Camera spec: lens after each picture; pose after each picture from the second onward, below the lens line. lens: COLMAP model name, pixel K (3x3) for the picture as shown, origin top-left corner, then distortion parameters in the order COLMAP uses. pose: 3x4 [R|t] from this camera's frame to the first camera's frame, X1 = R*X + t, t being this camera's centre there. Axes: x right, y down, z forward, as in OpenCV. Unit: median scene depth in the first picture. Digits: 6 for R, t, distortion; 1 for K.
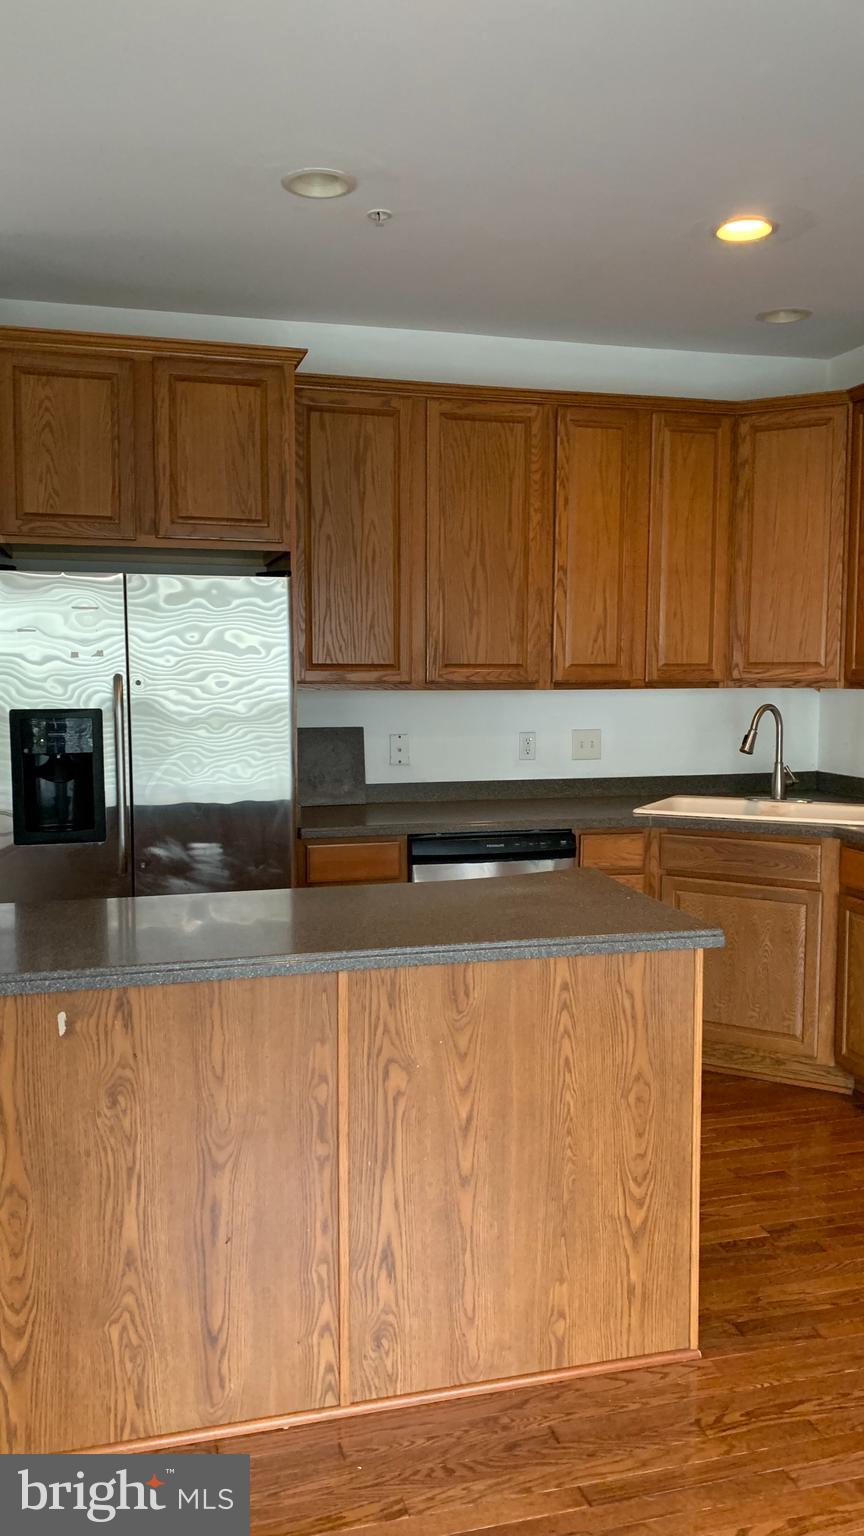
lens RADIAL K [[1178.6, 0, 432.0], [0, 1178.6, 768.0], [0, 0, 1]] dist [0.229458, -0.742422]
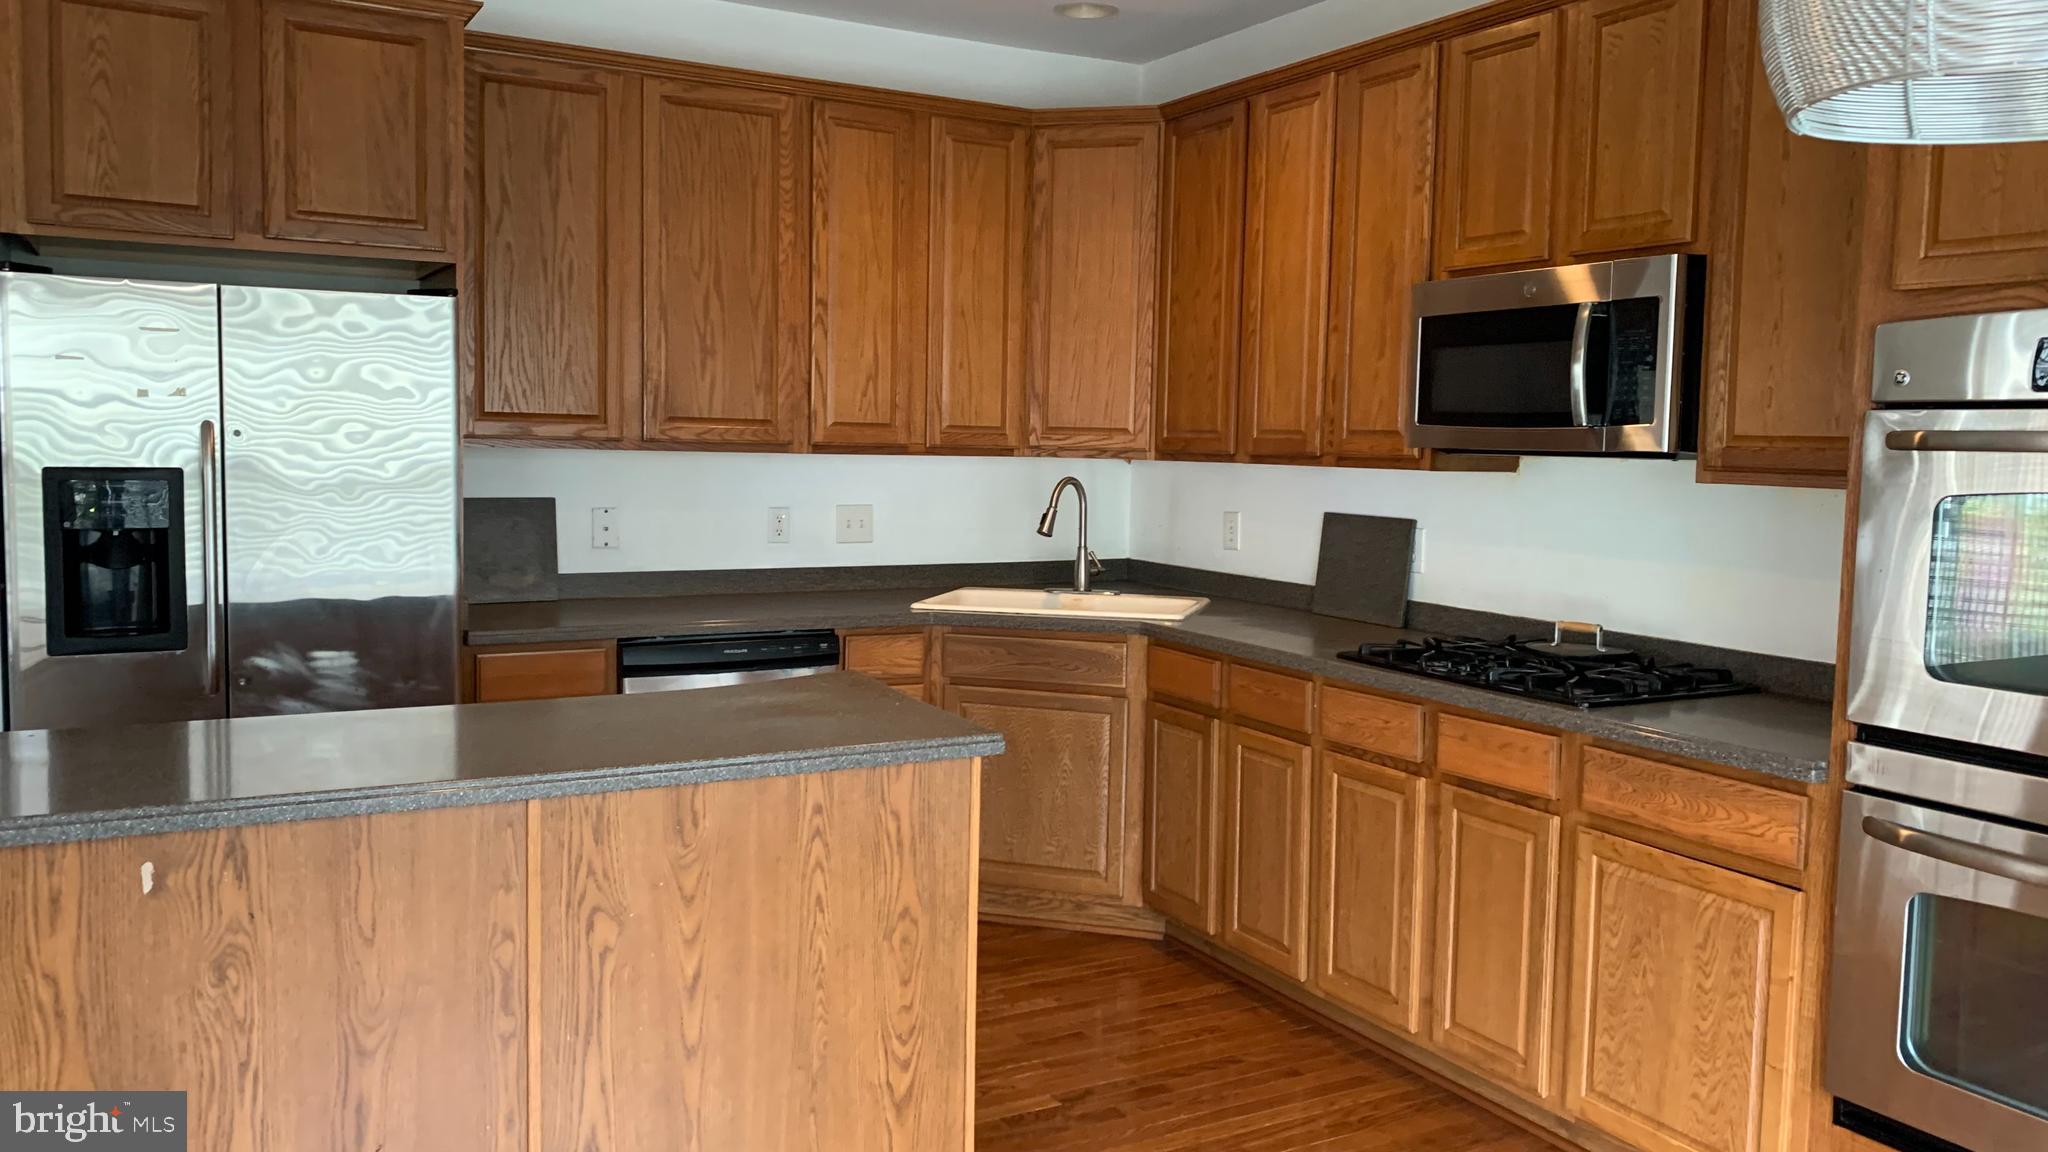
lens RADIAL K [[1627.4, 0, 1068.6], [0, 1627.4, 555.4], [0, 0, 1]] dist [0.051846, -0.078206]
pose [[0.968234, 0.002902, 0.250031, -0.002331], [-0.001238, 0.999976, -0.006812, 0.010035], [-0.250045, 0.006286, 0.968214, -0.104723]]
